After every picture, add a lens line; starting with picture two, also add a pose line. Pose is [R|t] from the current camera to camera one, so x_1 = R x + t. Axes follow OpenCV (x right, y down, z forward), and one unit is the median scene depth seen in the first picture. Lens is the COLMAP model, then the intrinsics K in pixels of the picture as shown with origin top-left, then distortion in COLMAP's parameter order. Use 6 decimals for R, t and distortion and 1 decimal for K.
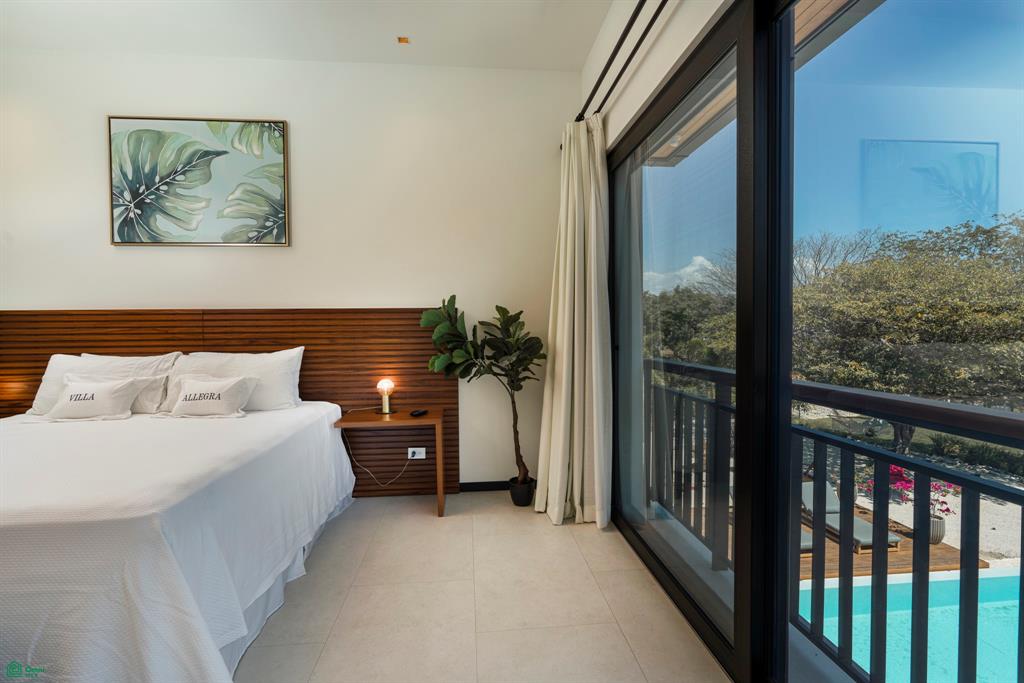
lens RADIAL K [[511.4, 0, 515.3], [0, 511.4, 339.2], [0, 0, 1]] dist [-0.002631, 0.000027]
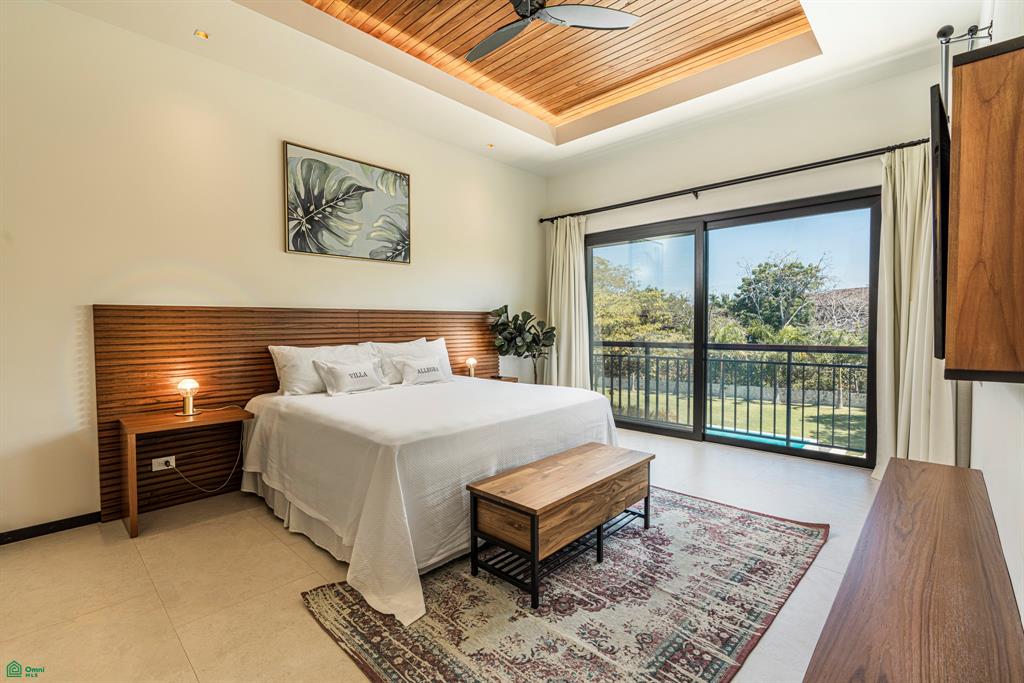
lens RADIAL K [[458.7, 0, 510.7], [0, 458.7, 339.0], [0, 0, 1]] dist [-0.010292, 0.006998]
pose [[0.759823, -0.016753, 0.649914, -1.069422], [0.014392, 0.999856, 0.008948, 0.010768], [-0.649970, 0.002554, 0.759955, -0.120342]]
